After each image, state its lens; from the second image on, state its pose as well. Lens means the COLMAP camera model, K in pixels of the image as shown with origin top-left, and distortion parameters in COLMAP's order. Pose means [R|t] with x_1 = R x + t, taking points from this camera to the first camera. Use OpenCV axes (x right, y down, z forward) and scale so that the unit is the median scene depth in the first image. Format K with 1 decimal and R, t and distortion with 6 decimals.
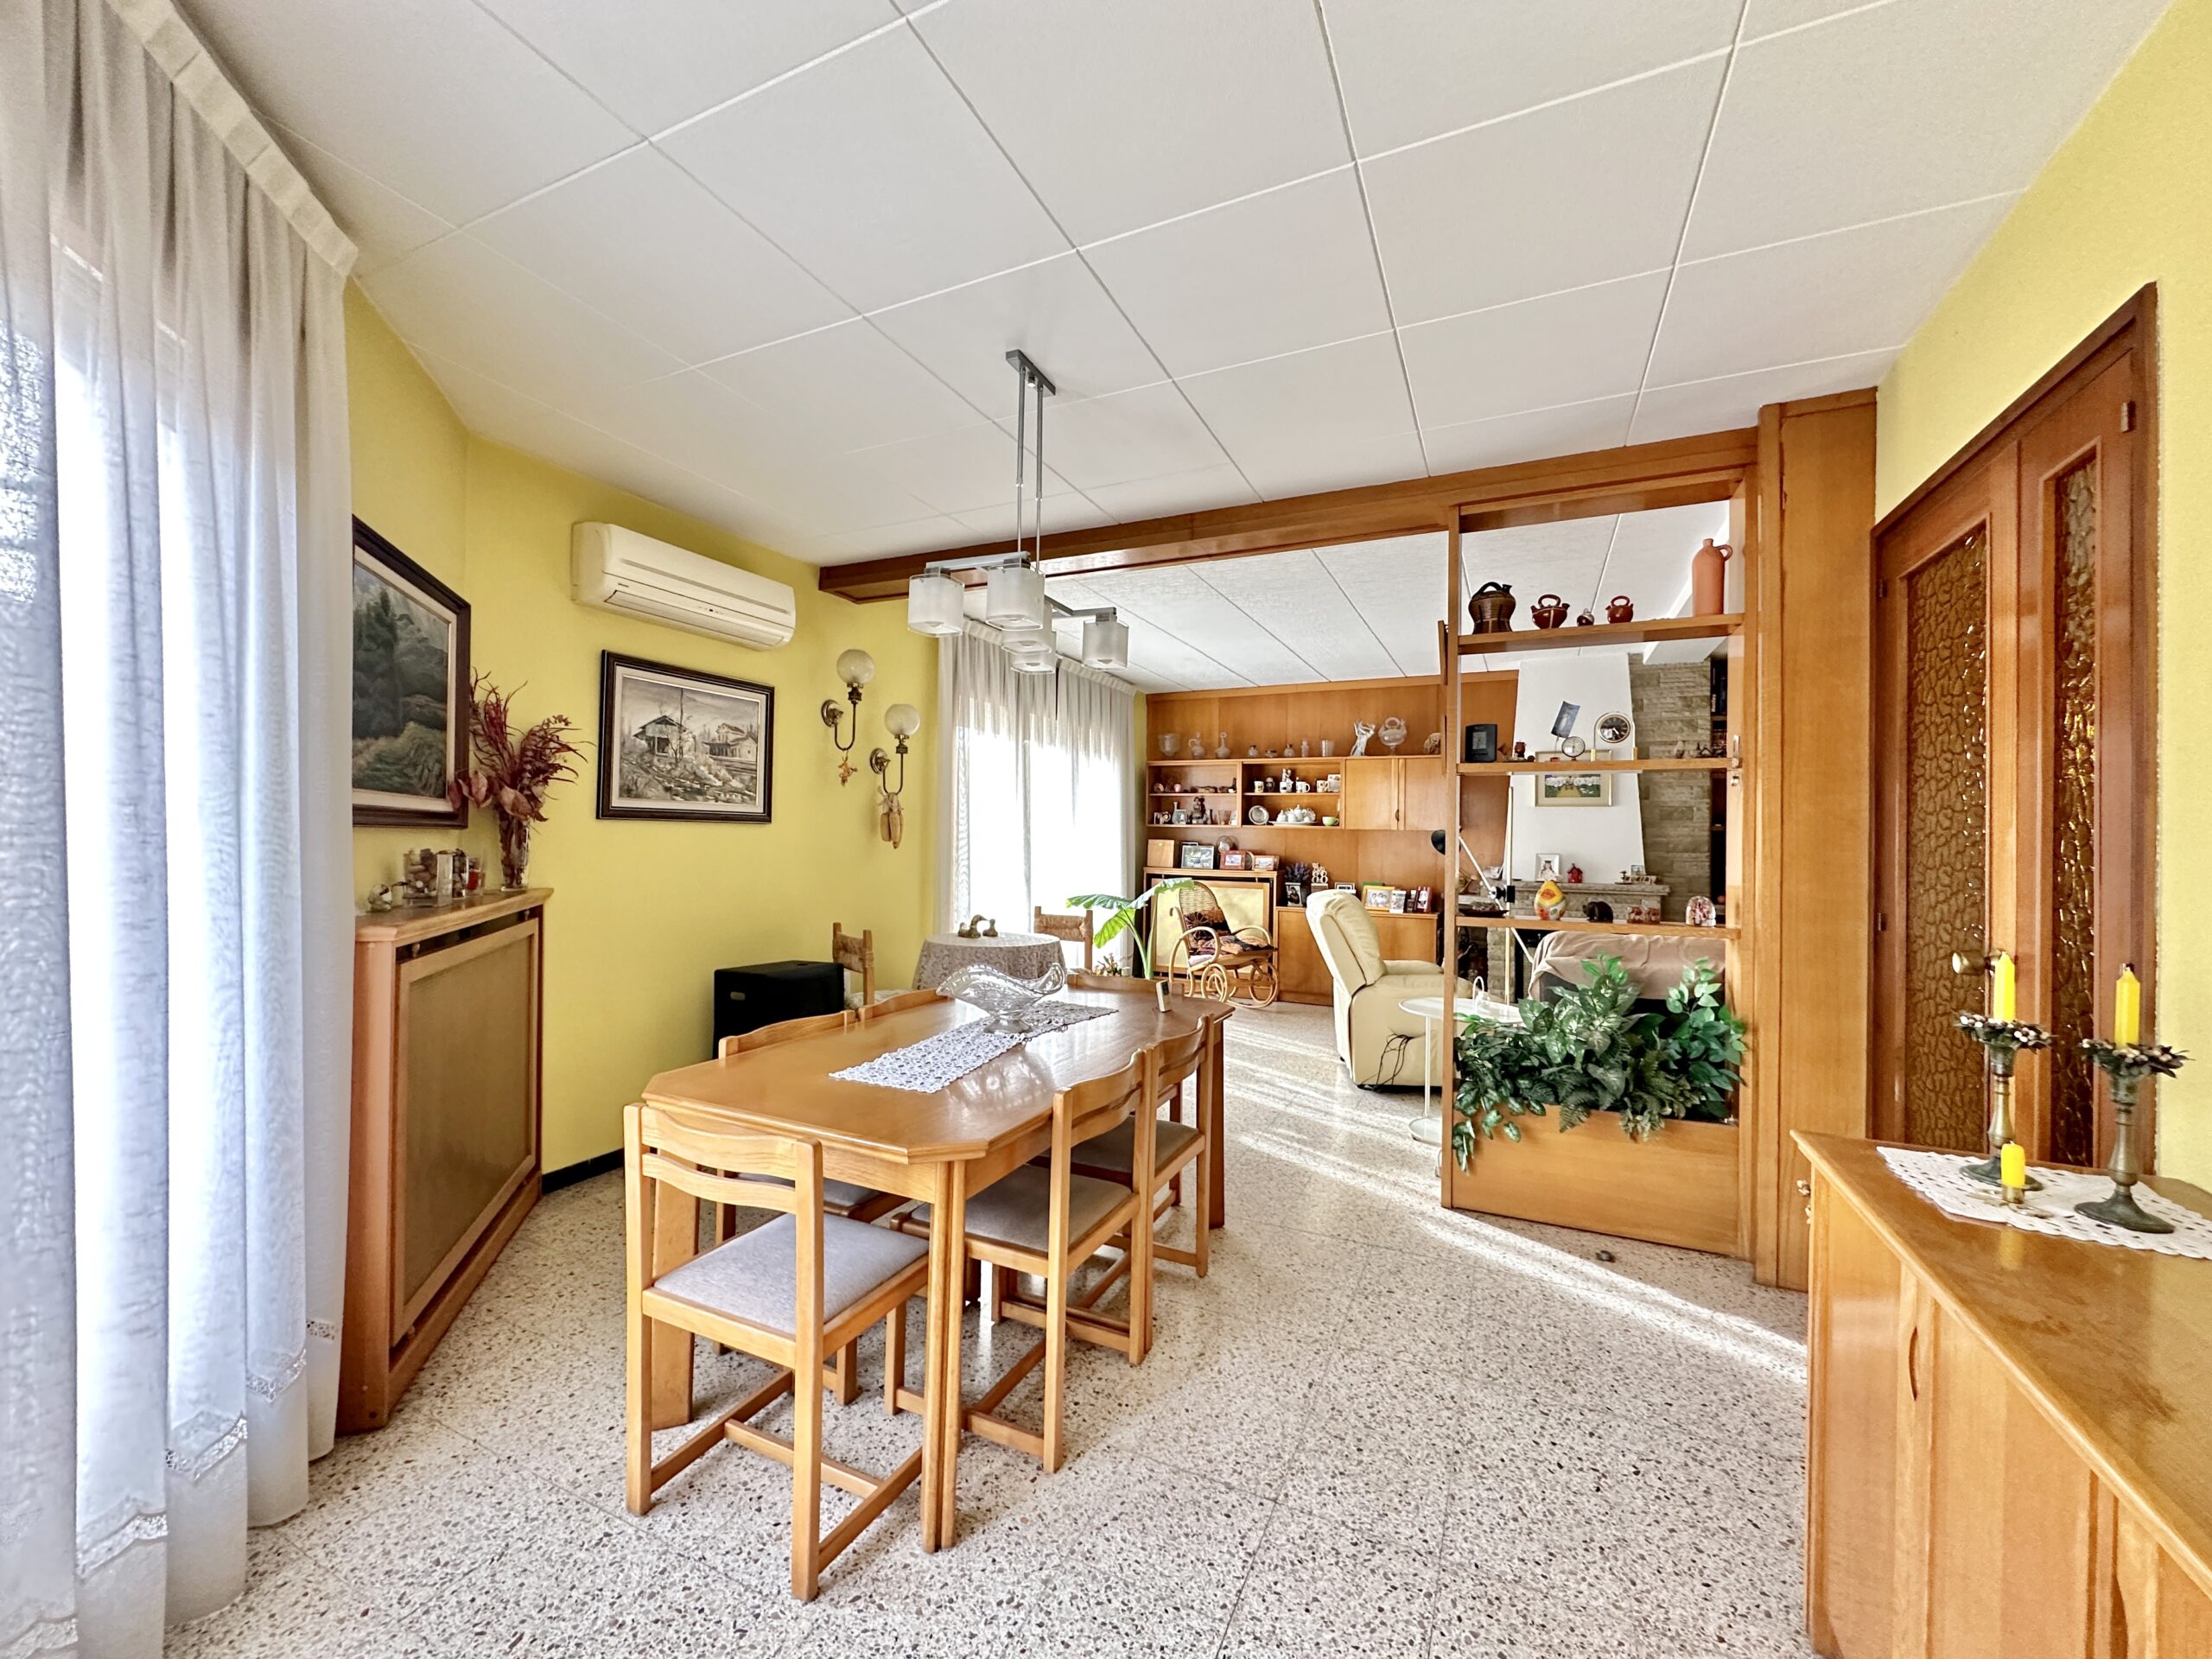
lens RADIAL K [[878.1, 0, 1101.0], [0, 878.1, 834.2], [0, 0, 1]] dist [-0.003907, 0.000650]
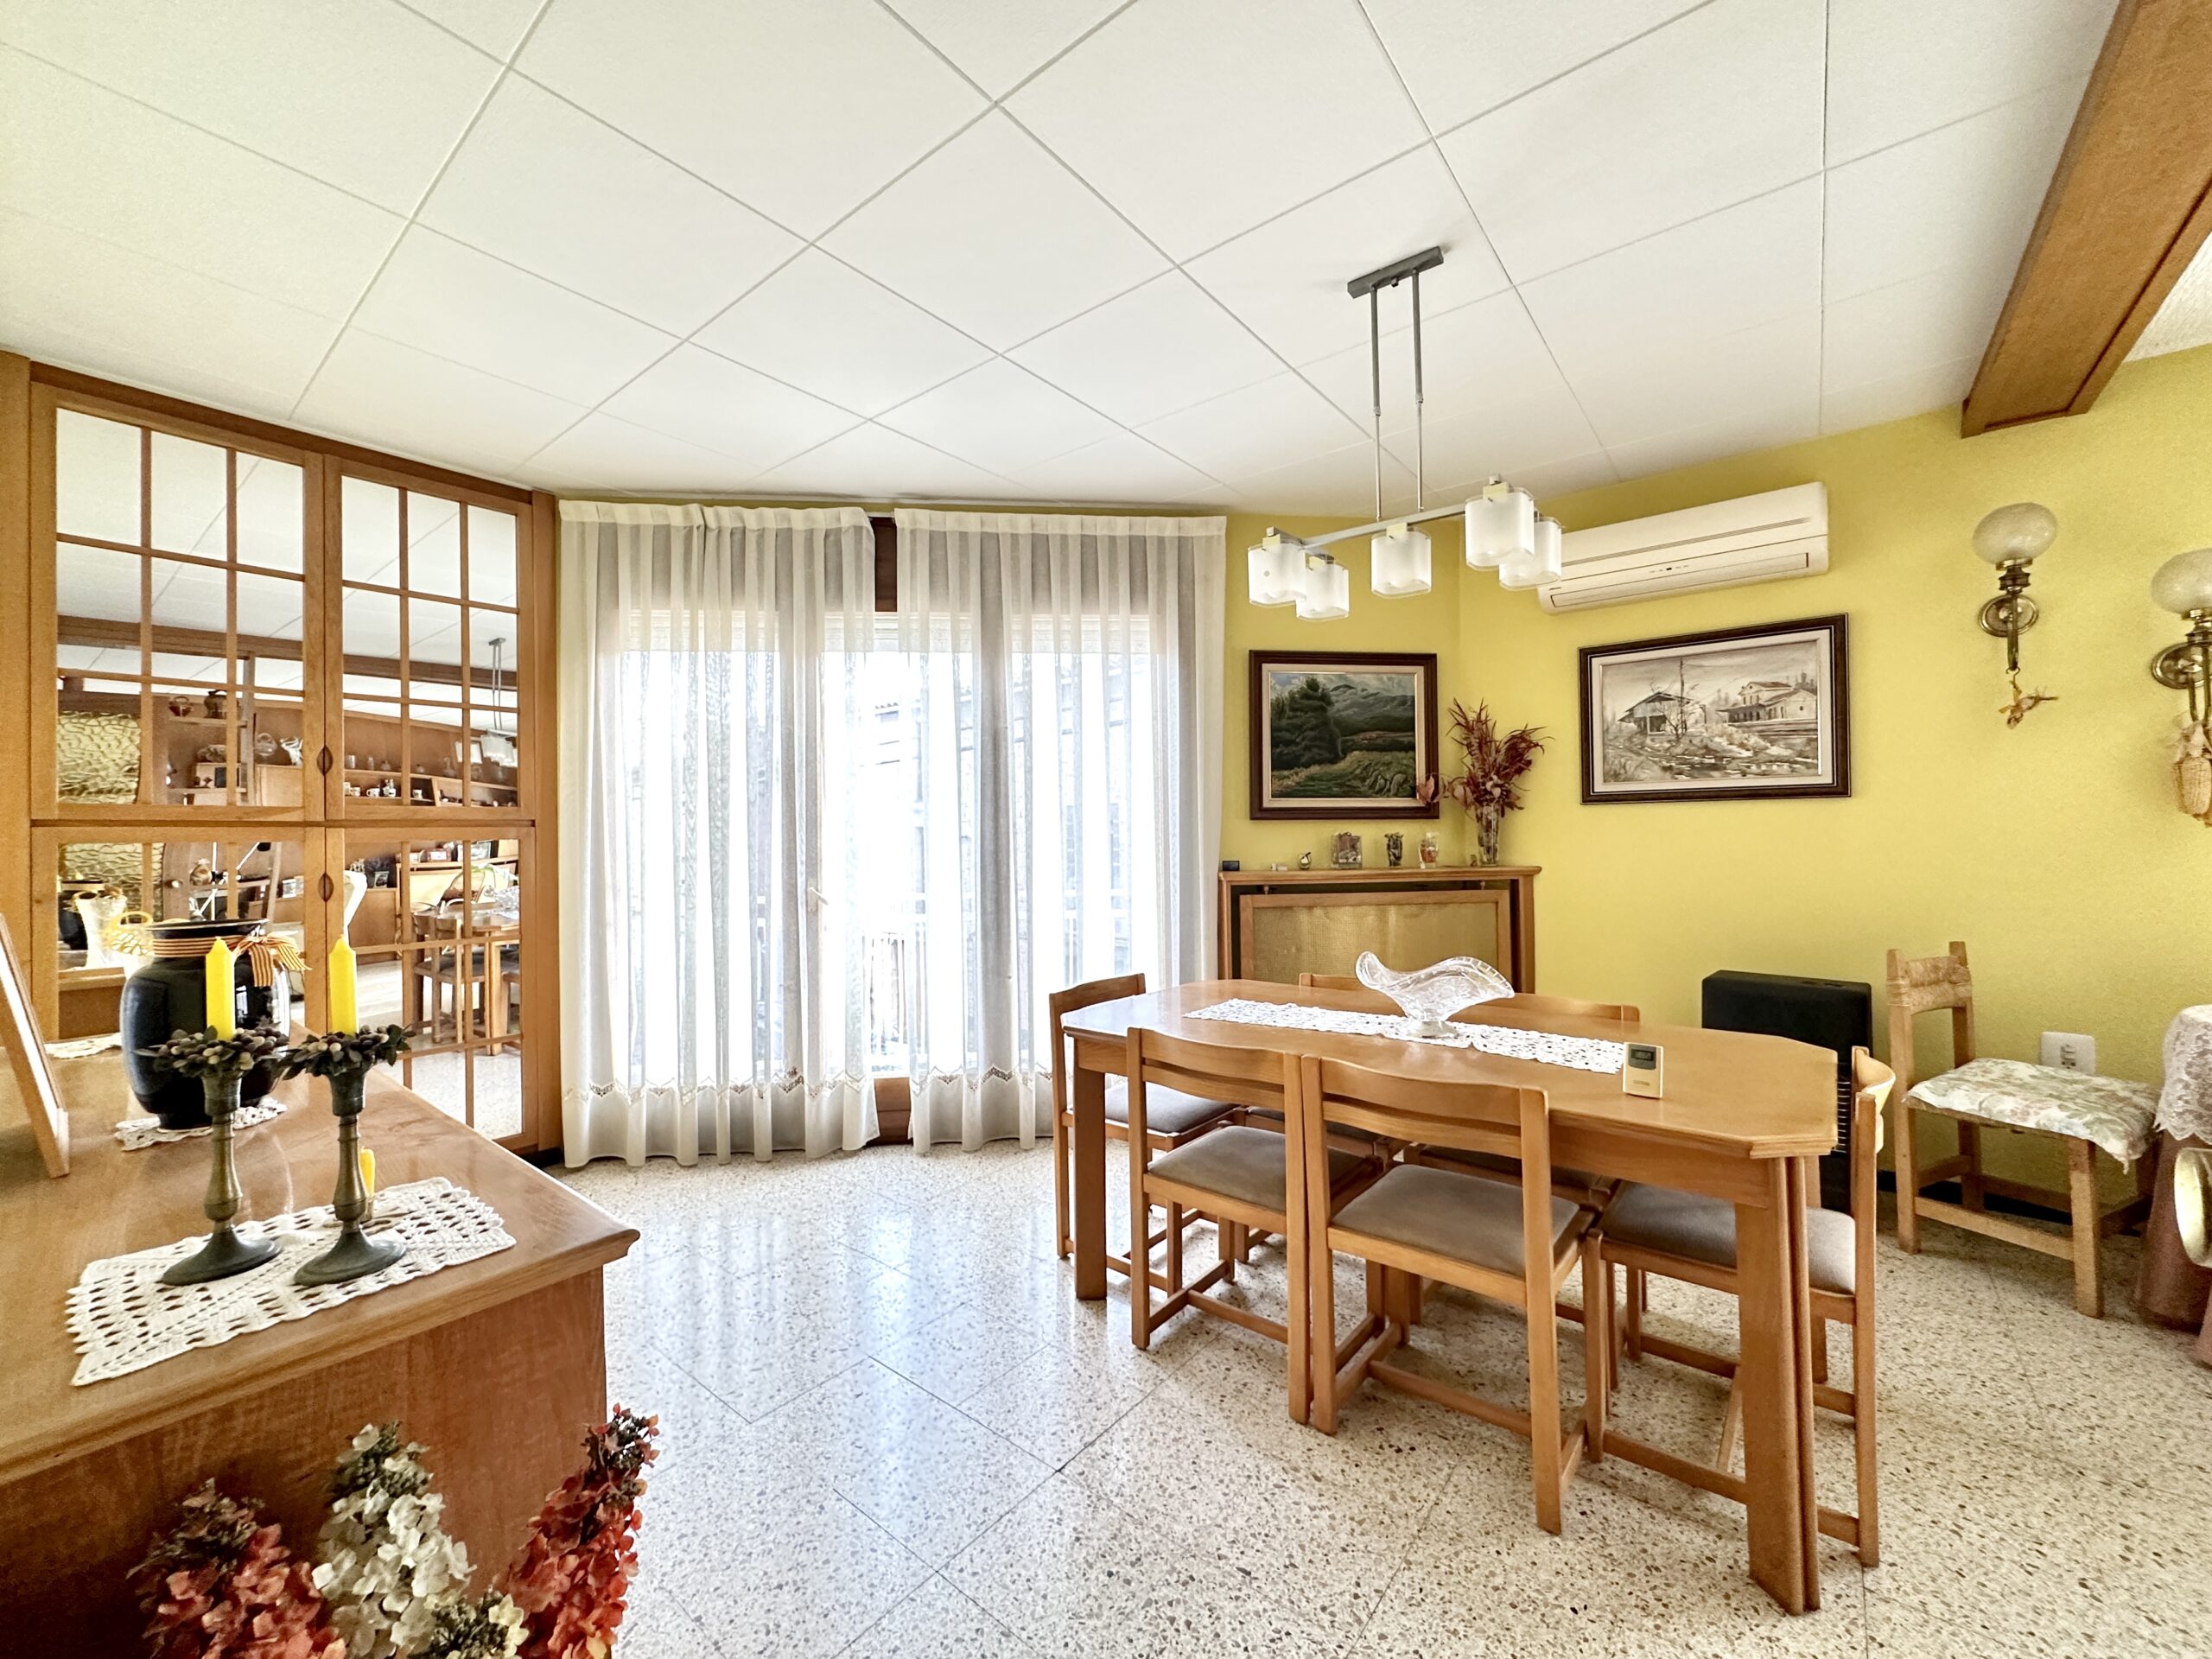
lens RADIAL K [[878.1, 0, 1096.6], [0, 878.1, 825.5], [0, 0, 1]] dist [-0.003907, 0.000650]
pose [[-0.235329, -0.022048, -0.971666, 0.568764], [0.015309, 0.999535, -0.026388, 0.025624], [0.971795, -0.021085, -0.234881, 0.624193]]
